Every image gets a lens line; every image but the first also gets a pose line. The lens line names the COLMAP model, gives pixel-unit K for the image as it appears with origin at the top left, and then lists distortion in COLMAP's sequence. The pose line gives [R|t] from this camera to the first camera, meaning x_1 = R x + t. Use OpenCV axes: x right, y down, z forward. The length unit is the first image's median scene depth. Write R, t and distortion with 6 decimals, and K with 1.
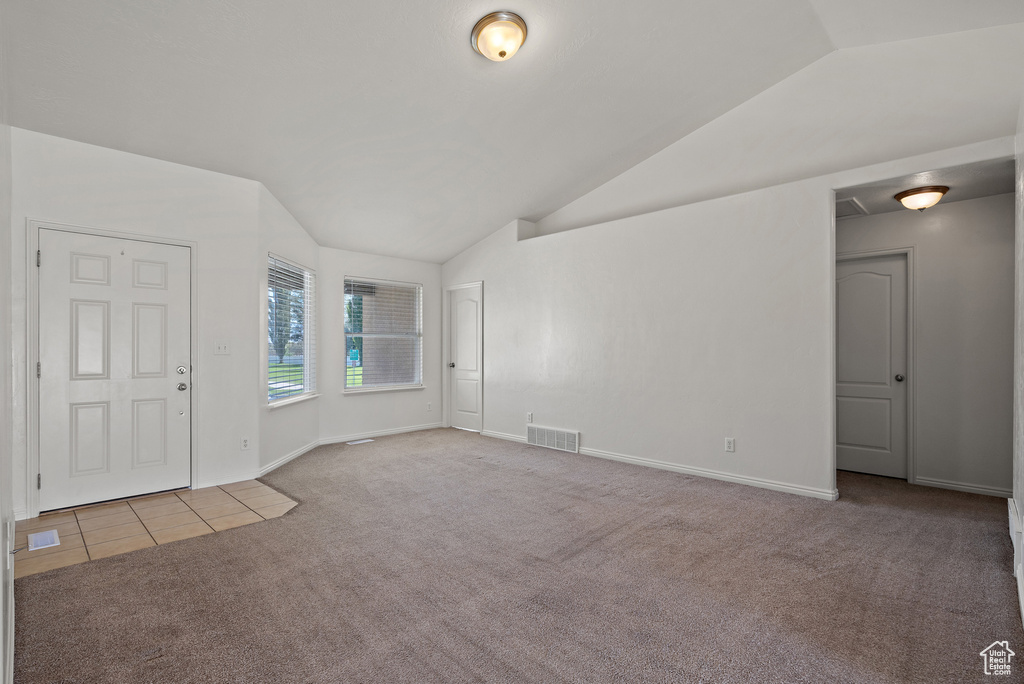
lens RADIAL K [[485.2, 0, 516.6], [0, 485.2, 352.0], [0, 0, 1]] dist [0.002473, 0.000186]
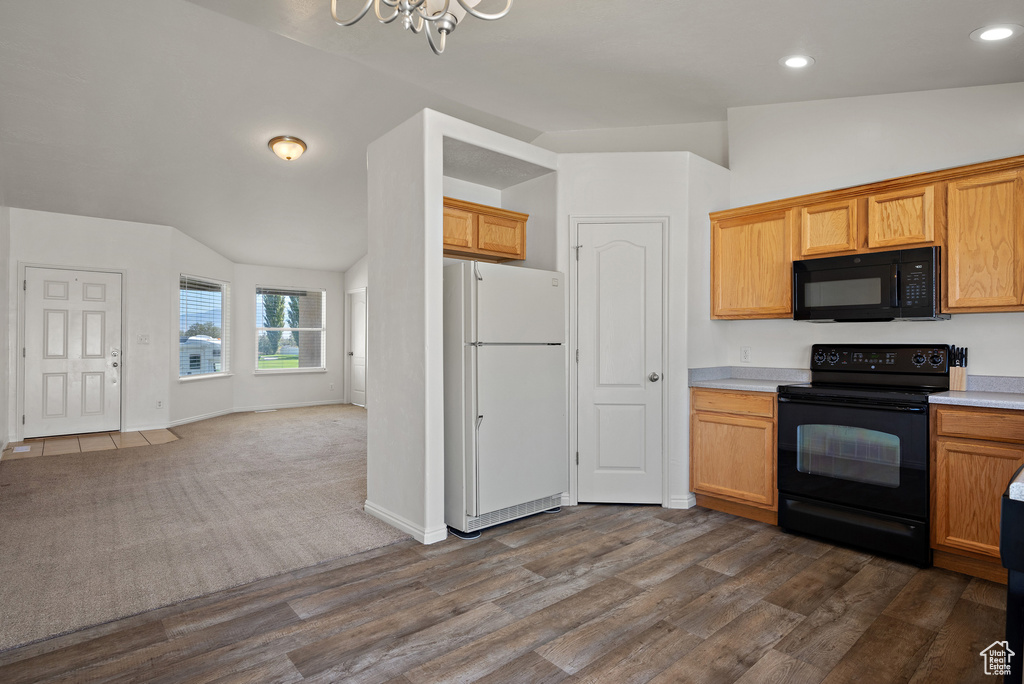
lens RADIAL K [[523.1, 0, 513.4], [0, 523.1, 339.6], [0, 0, 1]] dist [-0.000200, 0.000277]
pose [[0.996980, 0.002580, -0.077613, 0.753608], [-0.003306, 0.999952, -0.009228, 0.004525], [0.077586, 0.009457, 0.996941, -0.597326]]
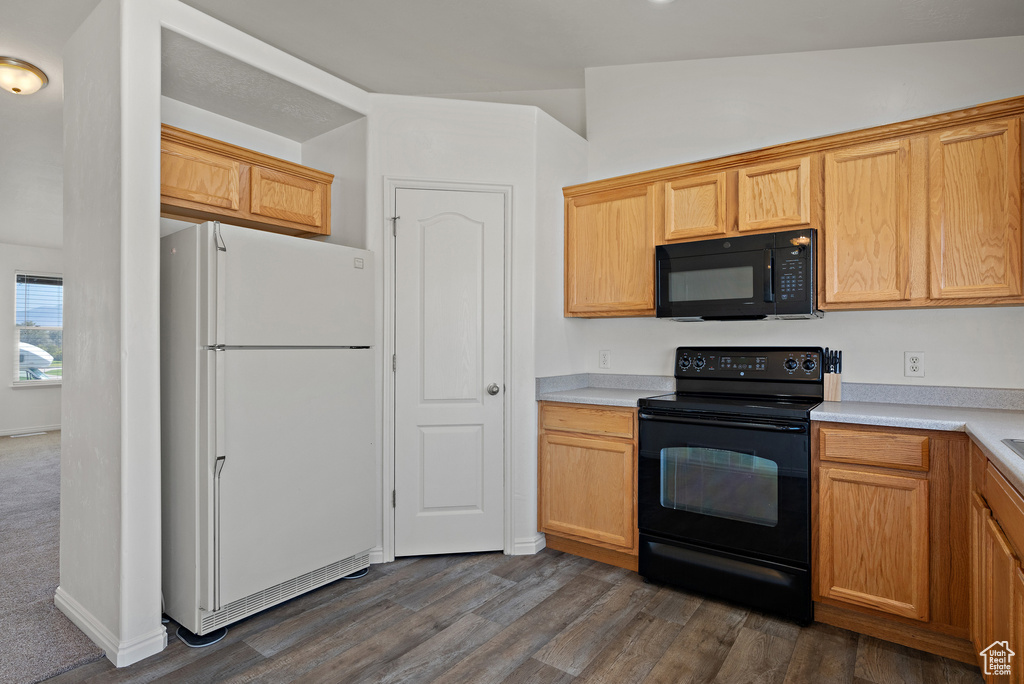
lens RADIAL K [[517.6, 0, 514.3], [0, 517.6, 339.6], [0, 0, 1]] dist [0.000871, -0.000272]
pose [[0.989560, 0.003585, 0.144076, 0.862832], [-0.001465, 0.999889, -0.014821, 0.003163], [-0.144113, 0.014455, 0.989456, -0.351719]]
